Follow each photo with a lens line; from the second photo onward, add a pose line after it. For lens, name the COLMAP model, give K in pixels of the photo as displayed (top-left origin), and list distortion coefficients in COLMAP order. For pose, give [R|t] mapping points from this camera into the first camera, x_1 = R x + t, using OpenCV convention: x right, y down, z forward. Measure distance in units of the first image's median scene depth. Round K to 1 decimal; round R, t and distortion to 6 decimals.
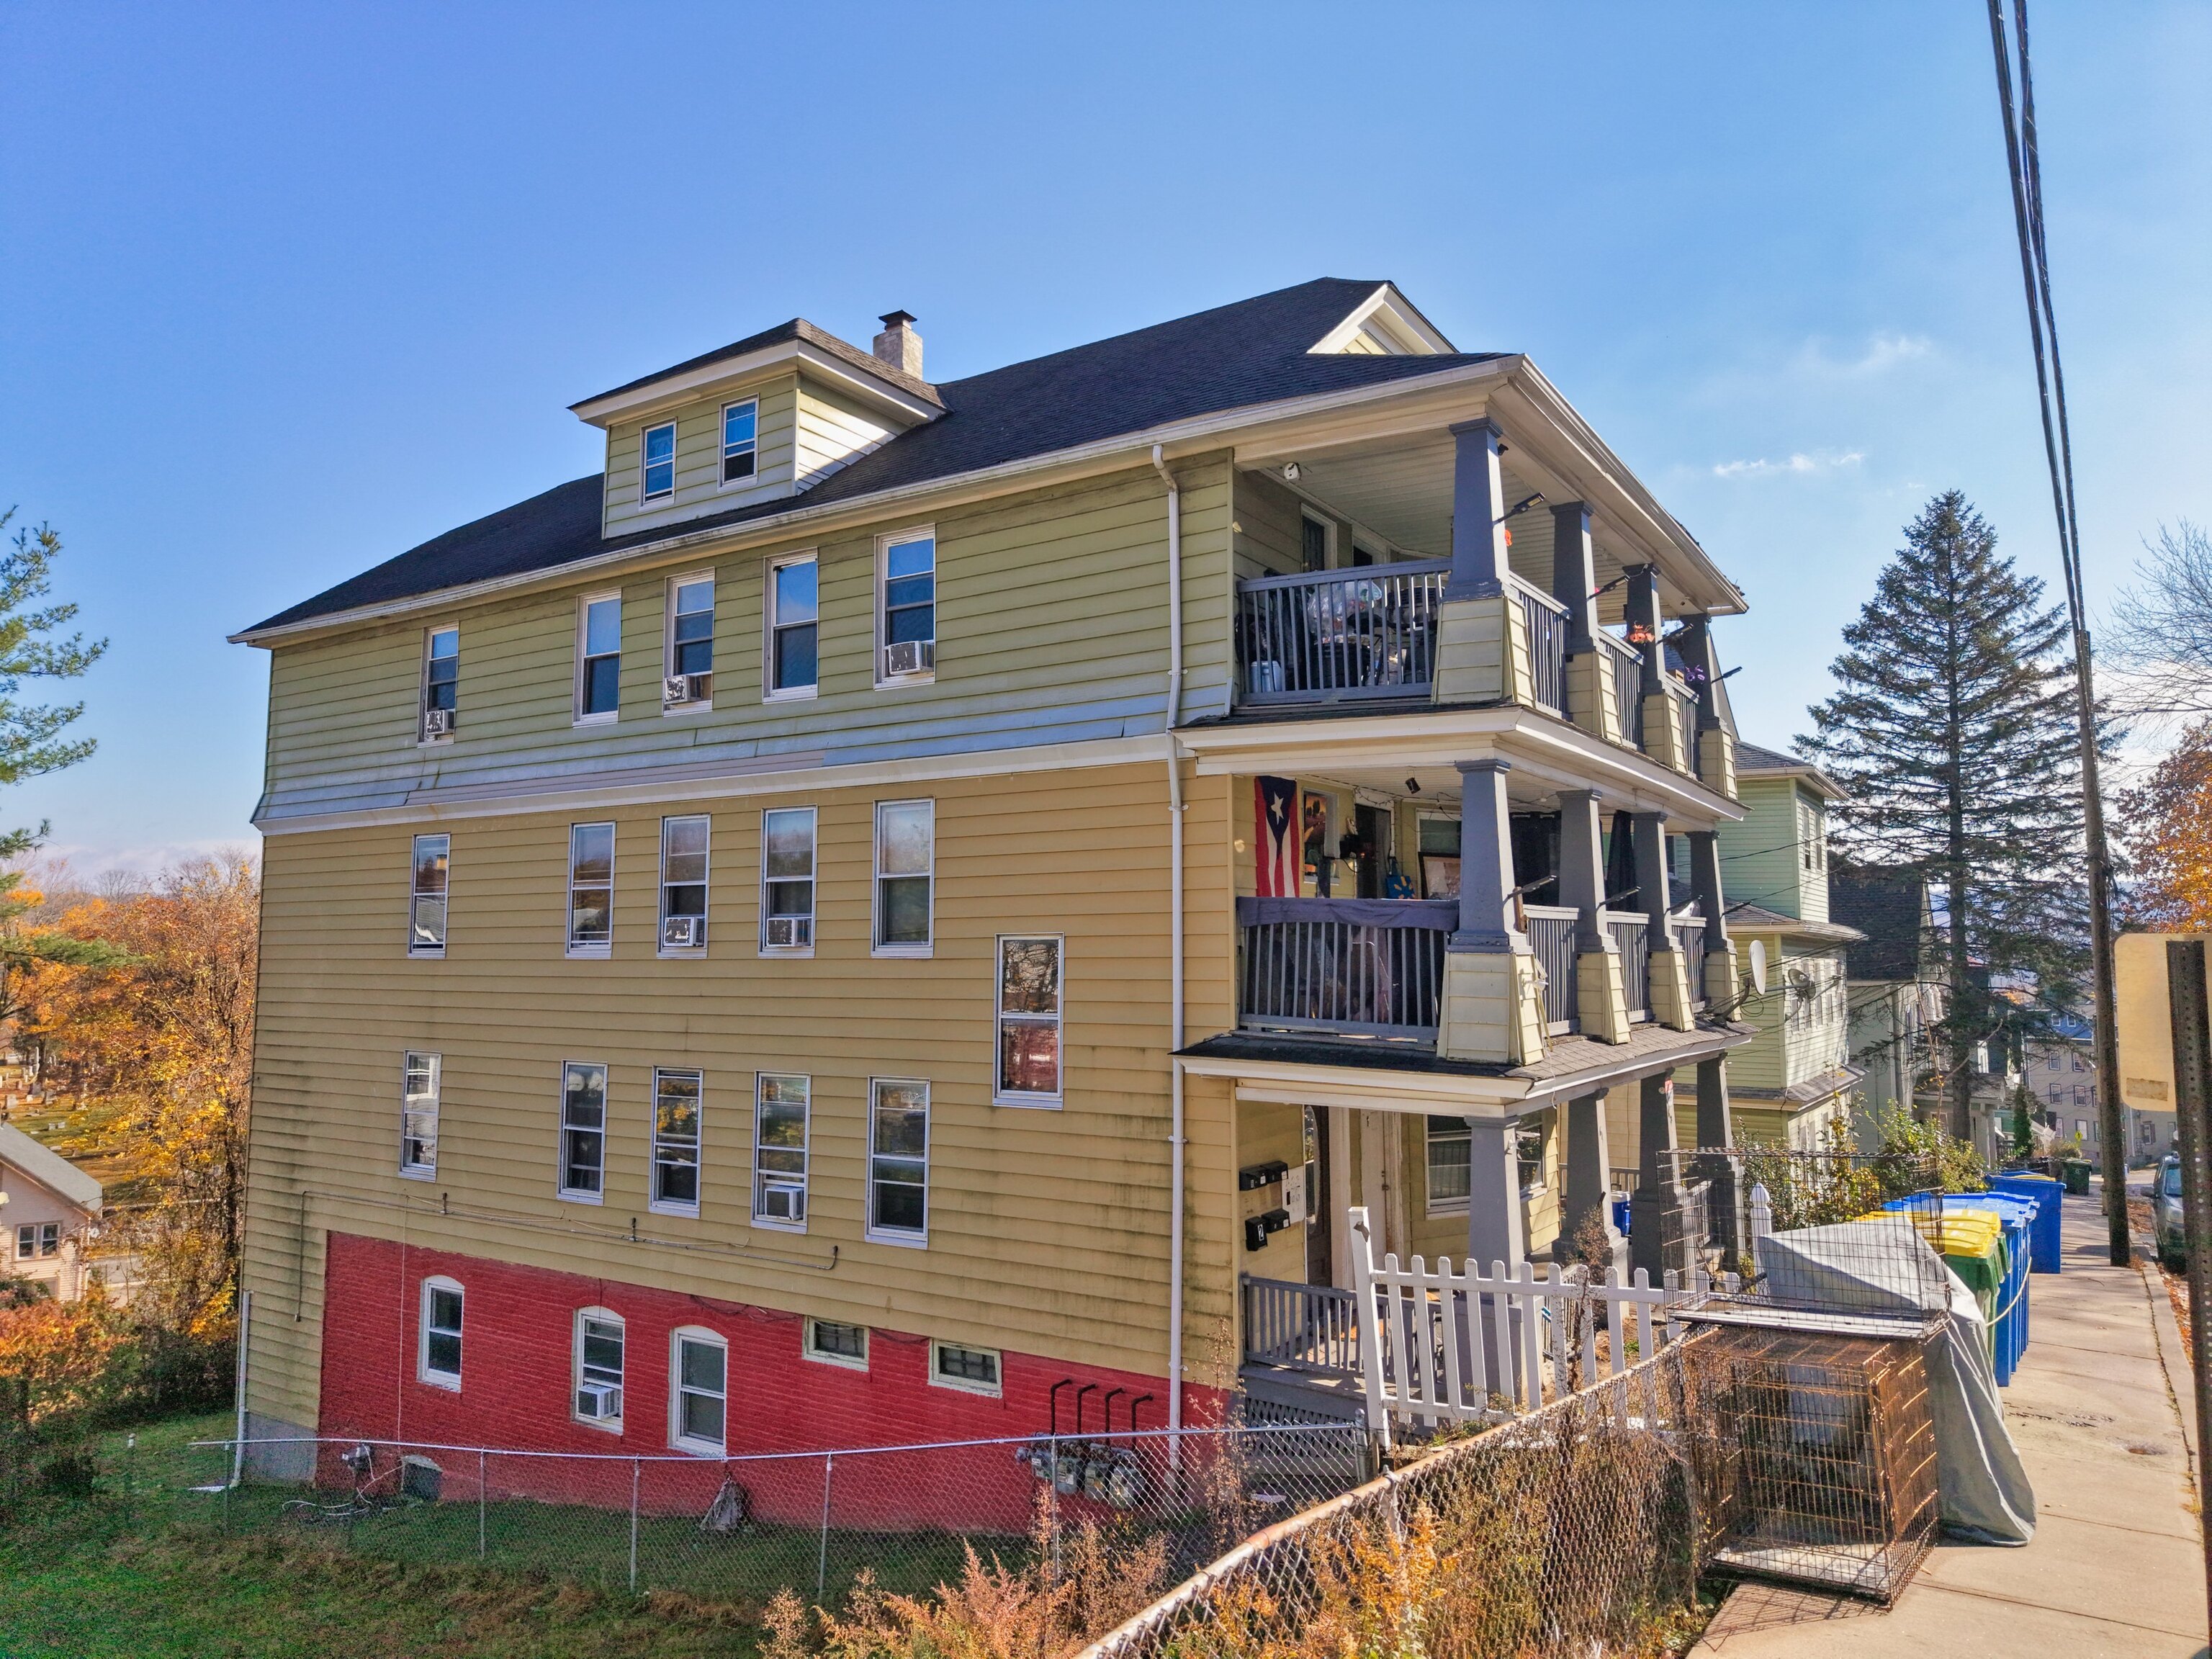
lens RADIAL K [[1506.3, 0, 1104.7], [0, 1506.3, 833.5], [0, 0, 1]] dist [0.024366, -0.017201]
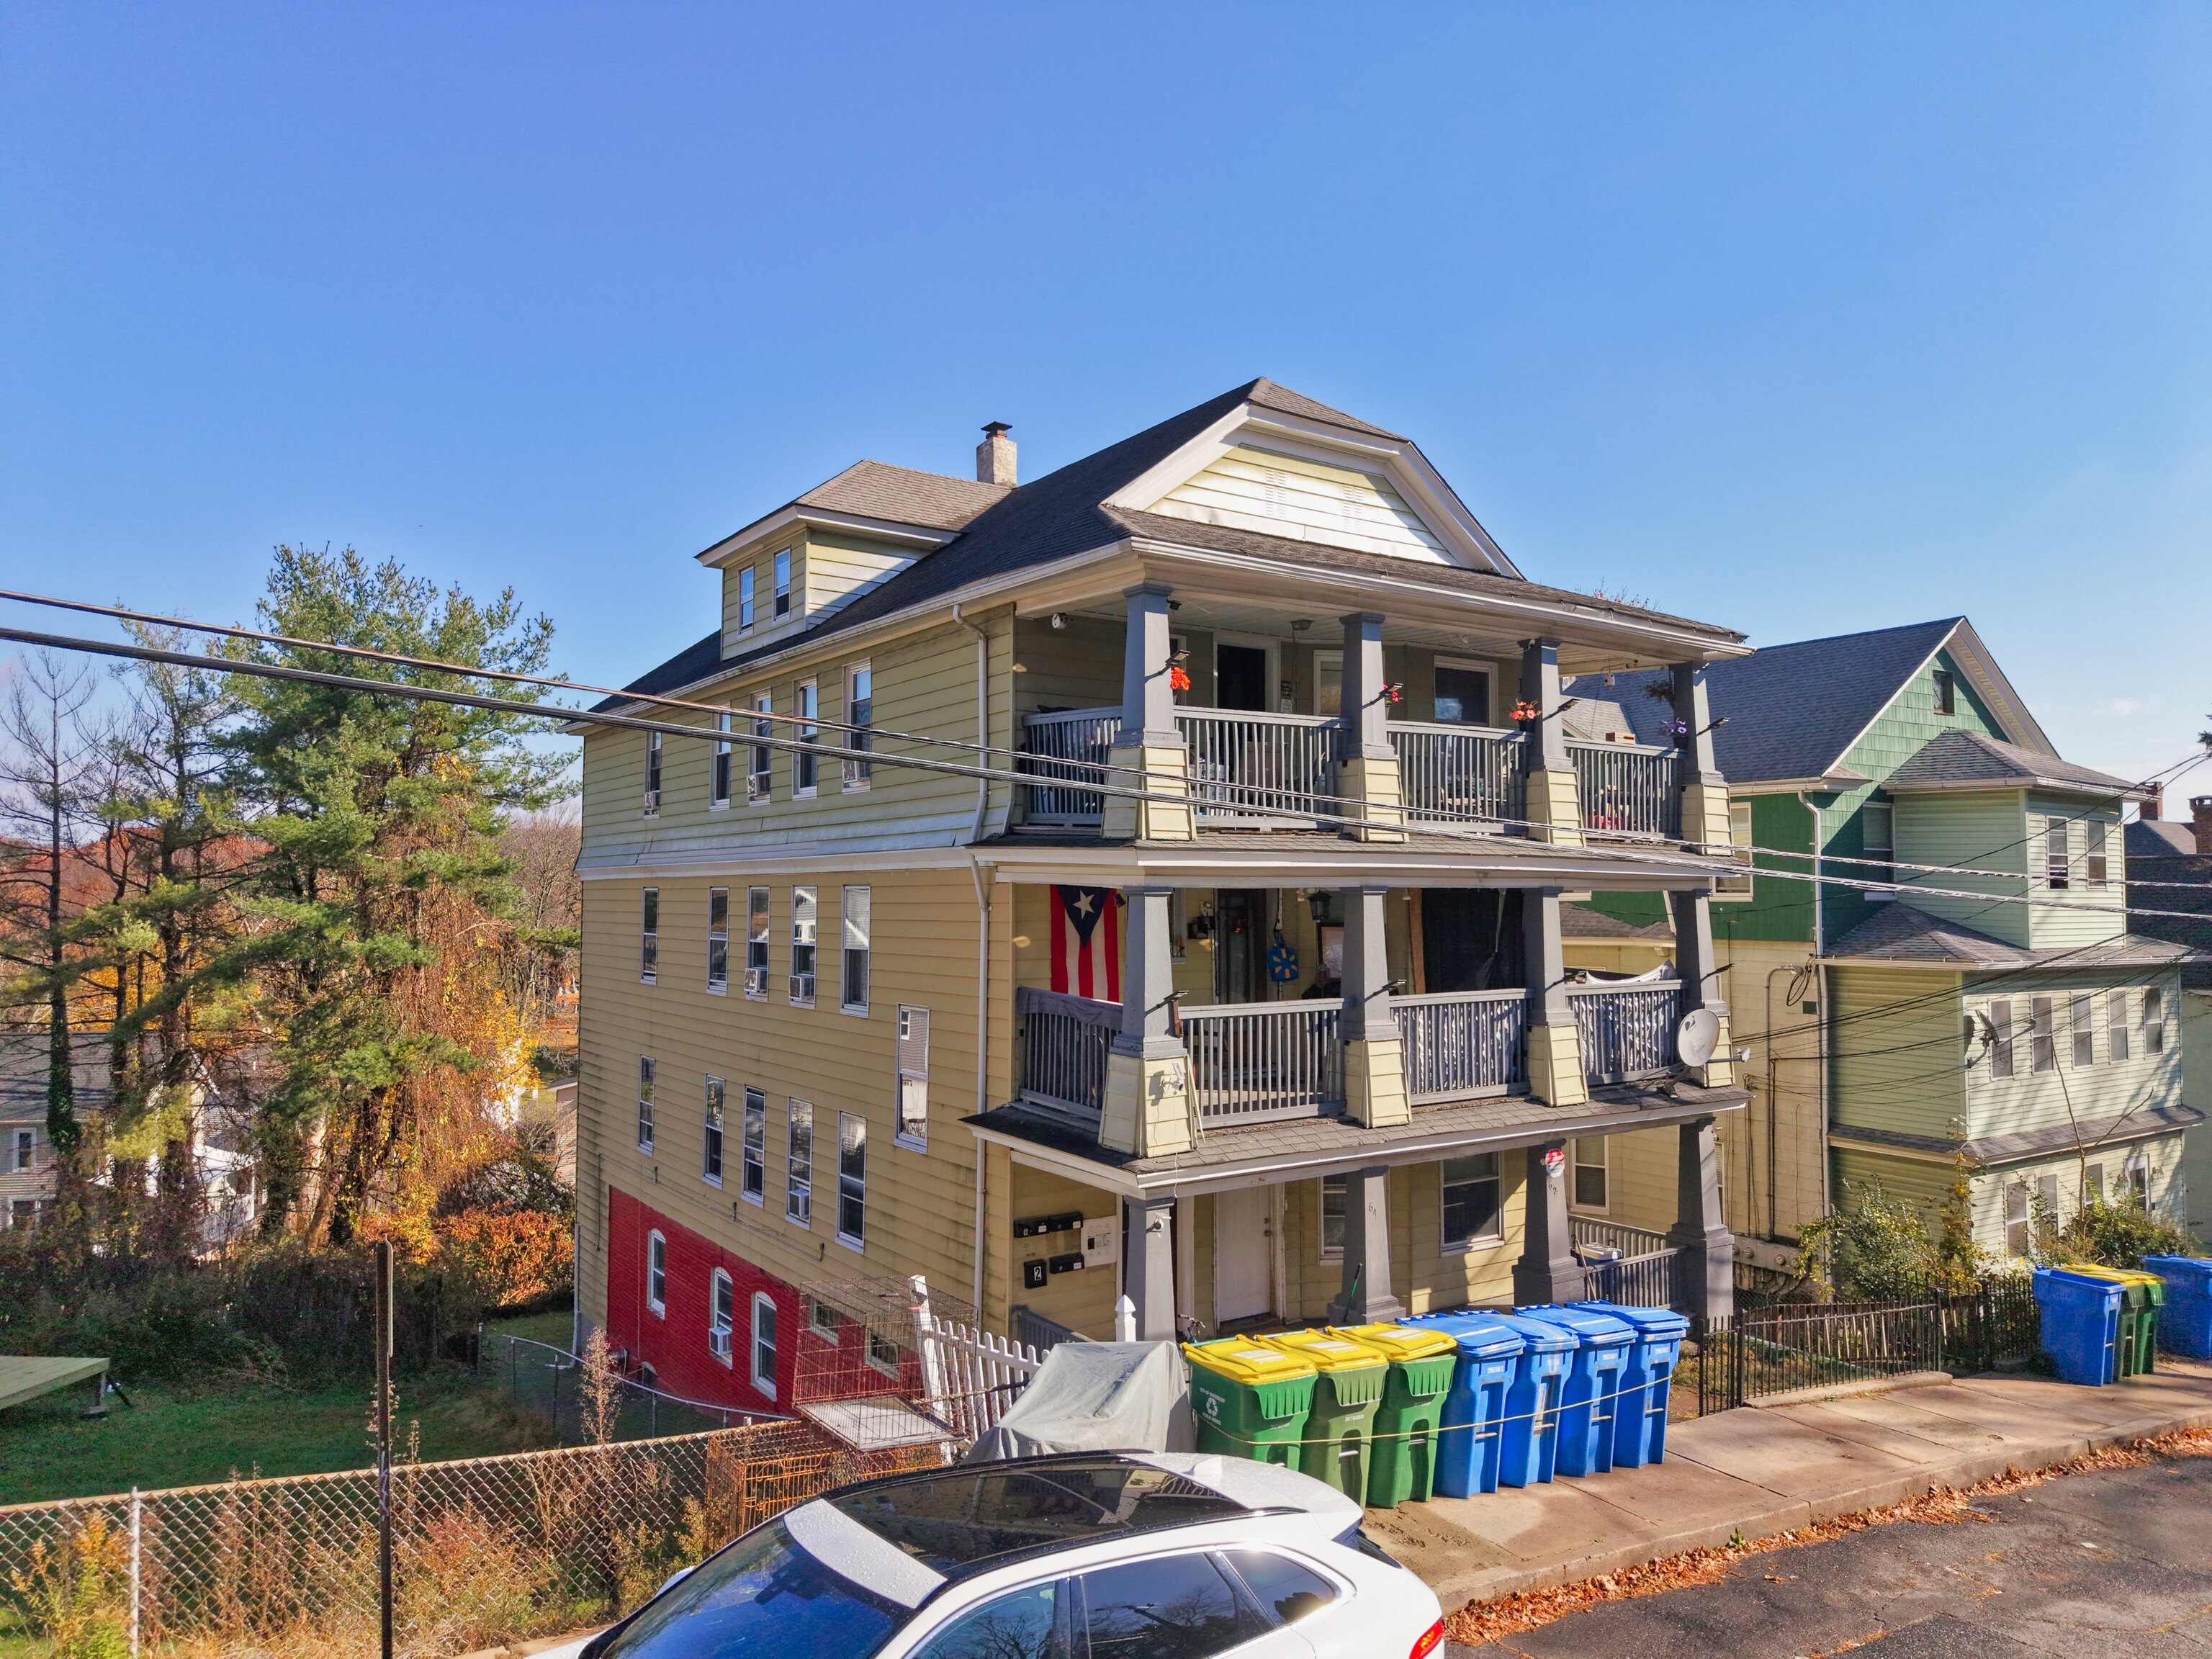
lens RADIAL K [[1506.3, 0, 1106.1], [0, 1506.3, 831.1], [0, 0, 1]] dist [0.024366, -0.017201]
pose [[0.924435, -0.014636, -0.381059, 0.499267], [0.029700, 0.998991, 0.033681, -0.098020], [0.380182, -0.042454, 0.923937, -0.046427]]
